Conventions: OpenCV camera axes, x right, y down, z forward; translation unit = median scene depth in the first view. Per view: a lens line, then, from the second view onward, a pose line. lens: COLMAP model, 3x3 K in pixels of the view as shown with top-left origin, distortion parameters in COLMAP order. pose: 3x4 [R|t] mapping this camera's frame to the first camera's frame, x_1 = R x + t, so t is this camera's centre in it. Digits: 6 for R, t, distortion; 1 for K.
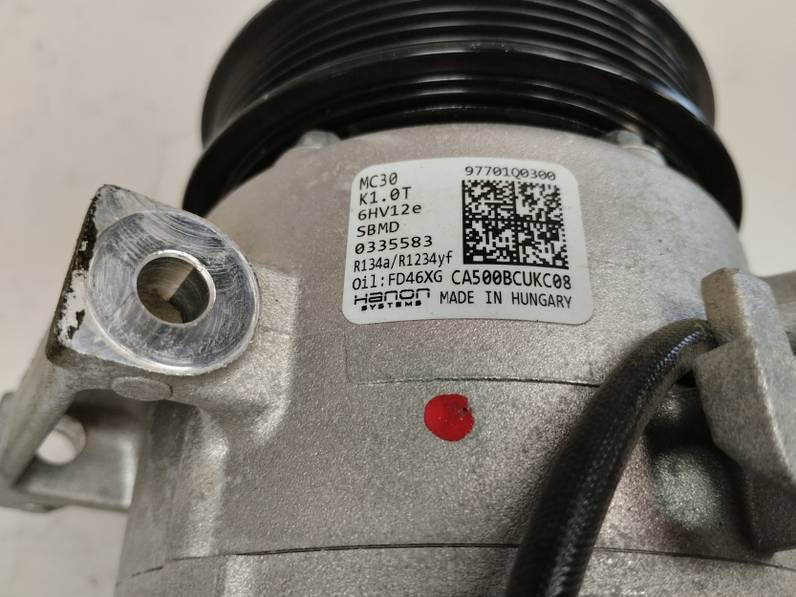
lens RADIAL K [[698.6, 0, 398.0], [0, 698.6, 298.5], [0, 0, 1]] dist [0.044796, -0.104128]
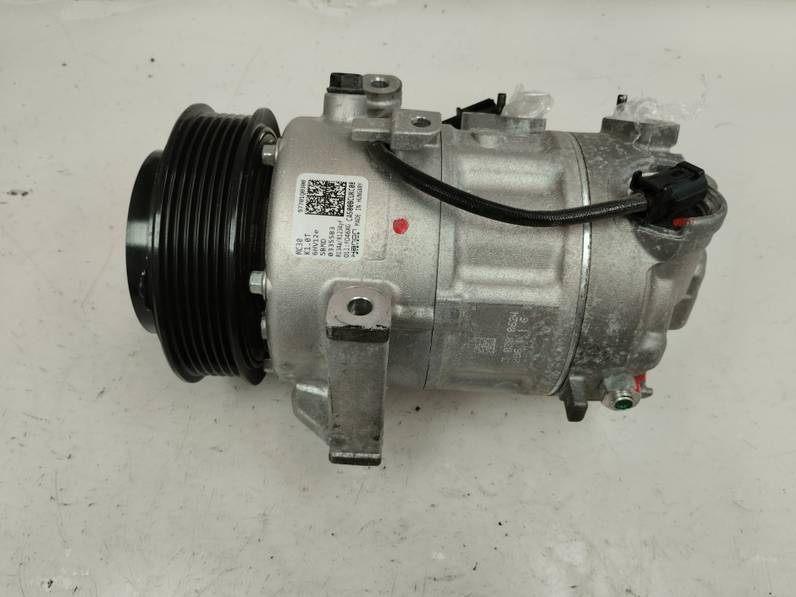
lens RADIAL K [[698.6, 0, 398.0], [0, 698.6, 298.5], [0, 0, 1]] dist [0.044796, -0.104128]
pose [[0.029382, -0.973364, 0.227376, -0.833901], [0.845832, 0.145425, 0.513244, -1.223379], [-0.532639, 0.177242, 0.827575, -1.338698]]
